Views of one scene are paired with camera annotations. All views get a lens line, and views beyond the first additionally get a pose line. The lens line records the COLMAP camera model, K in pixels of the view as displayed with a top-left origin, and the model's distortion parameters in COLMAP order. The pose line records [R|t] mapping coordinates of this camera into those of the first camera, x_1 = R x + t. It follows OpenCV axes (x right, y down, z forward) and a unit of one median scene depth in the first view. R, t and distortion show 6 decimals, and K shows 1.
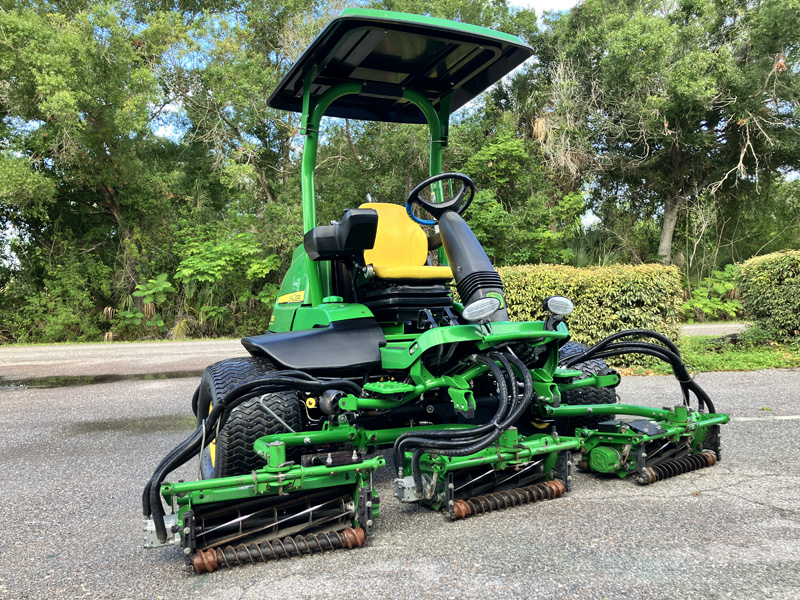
lens RADIAL K [[658.5, 0, 402.4], [0, 658.5, 296.7], [0, 0, 1]] dist [0.048397, -0.094999]
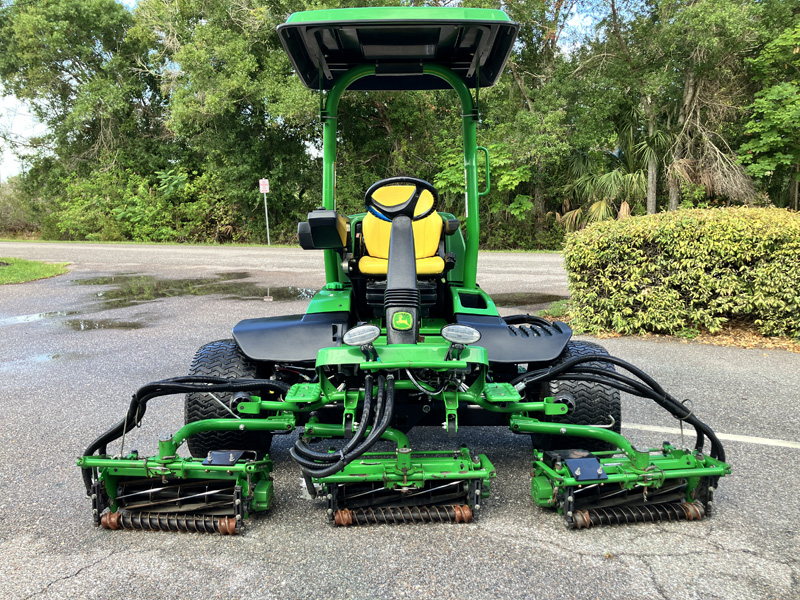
lens RADIAL K [[658.5, 0, 402.4], [0, 658.5, 296.7], [0, 0, 1]] dist [0.048397, -0.094999]
pose [[0.889296, 0.087502, -0.448883, 0.232404], [-0.012569, 0.985831, 0.167270, -0.077994], [0.457159, -0.143111, 0.877795, 0.060450]]
